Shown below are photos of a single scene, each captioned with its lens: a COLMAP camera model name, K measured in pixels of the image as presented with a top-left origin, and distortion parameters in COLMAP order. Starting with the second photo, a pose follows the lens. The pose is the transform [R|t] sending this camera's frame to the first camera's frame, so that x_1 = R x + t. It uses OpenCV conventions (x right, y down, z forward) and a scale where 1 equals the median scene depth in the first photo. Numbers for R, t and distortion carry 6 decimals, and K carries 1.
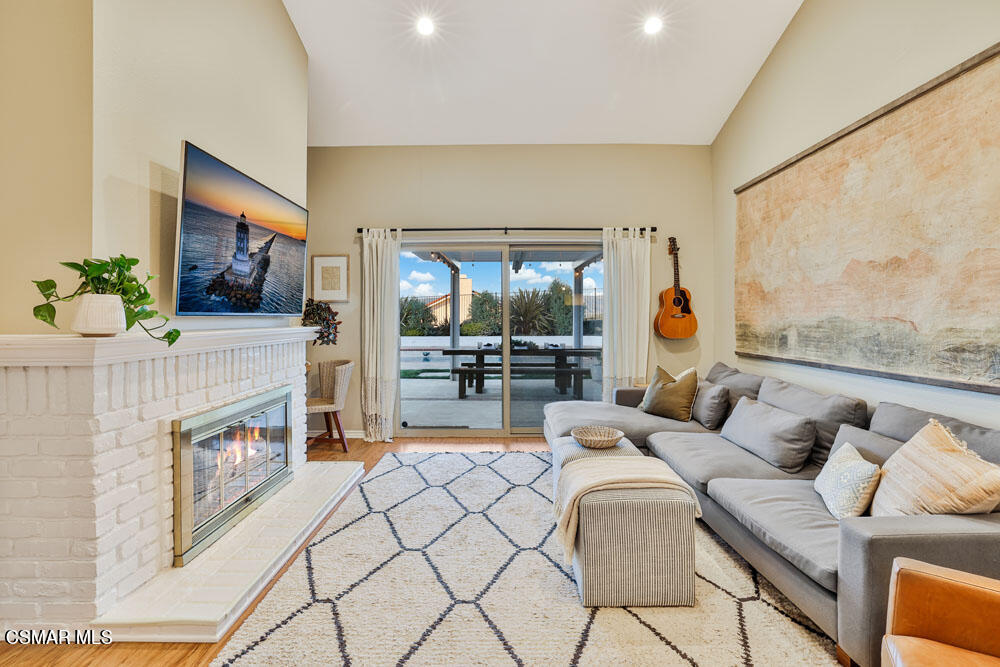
lens RADIAL K [[460.2, 0, 489.0], [0, 460.2, 320.6], [0, 0, 1]] dist [-0.044501, 0.014160]
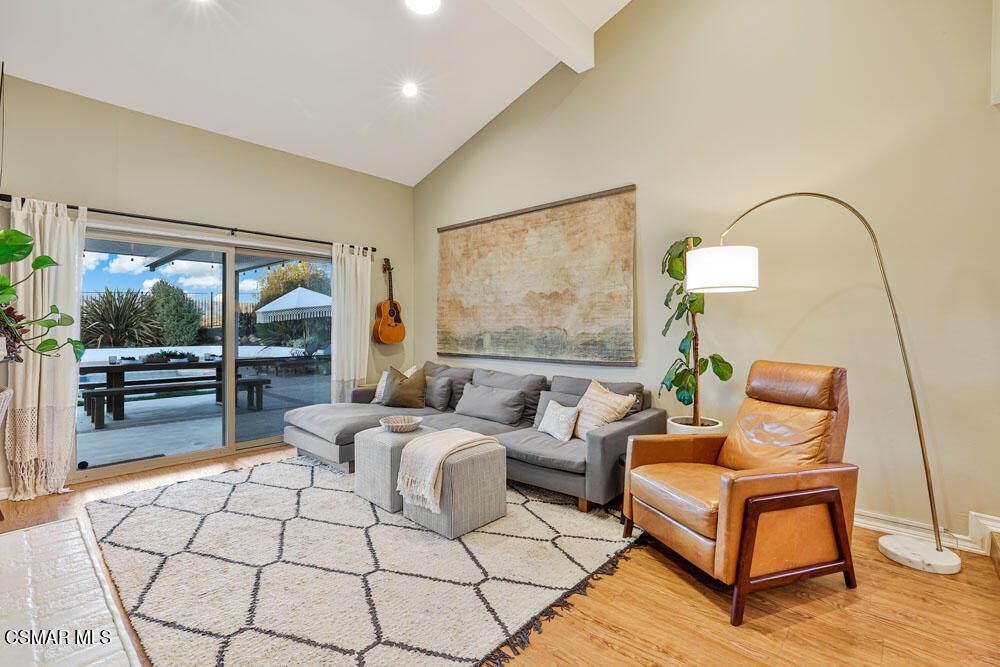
lens RADIAL K [[460.2, 0, 495.4], [0, 460.2, 328.0], [0, 0, 1]] dist [-0.044501, 0.014160]
pose [[0.662894, 0.001678, 0.748712, -0.445953], [-0.000594, 0.999998, -0.001716, 0.000712], [-0.748713, 0.000693, 0.662894, -0.000780]]
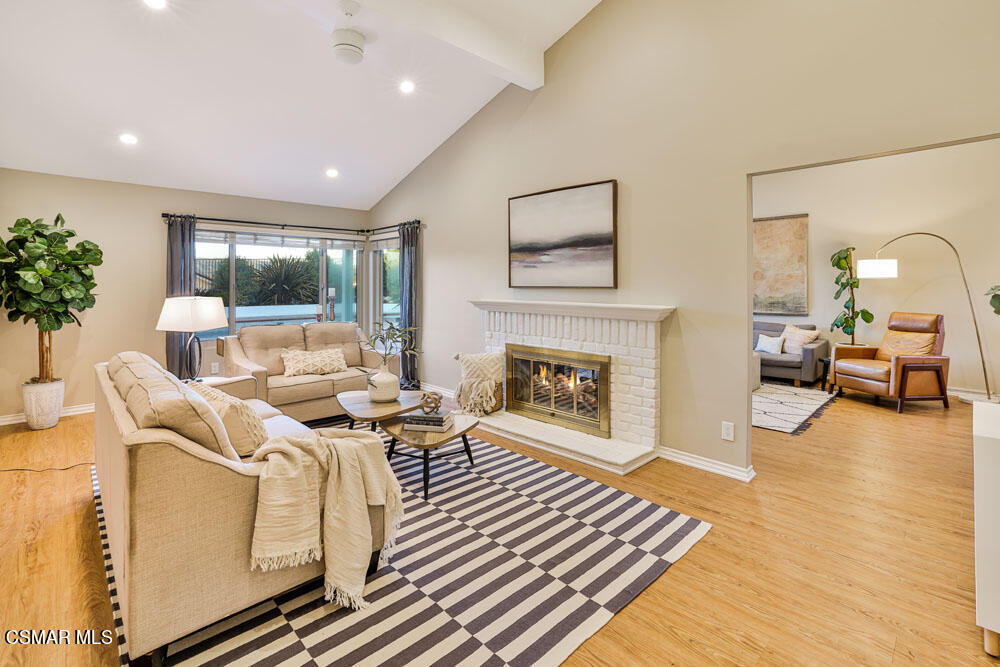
lens RADIAL K [[460.2, 0, 483.4], [0, 460.2, 291.1], [0, 0, 1]] dist [-0.044501, 0.014160]
pose [[0.730163, -0.007047, 0.683237, -1.855886], [0.000223, 0.999949, 0.010076, -0.039464], [-0.683273, -0.007204, 0.730128, 0.016178]]
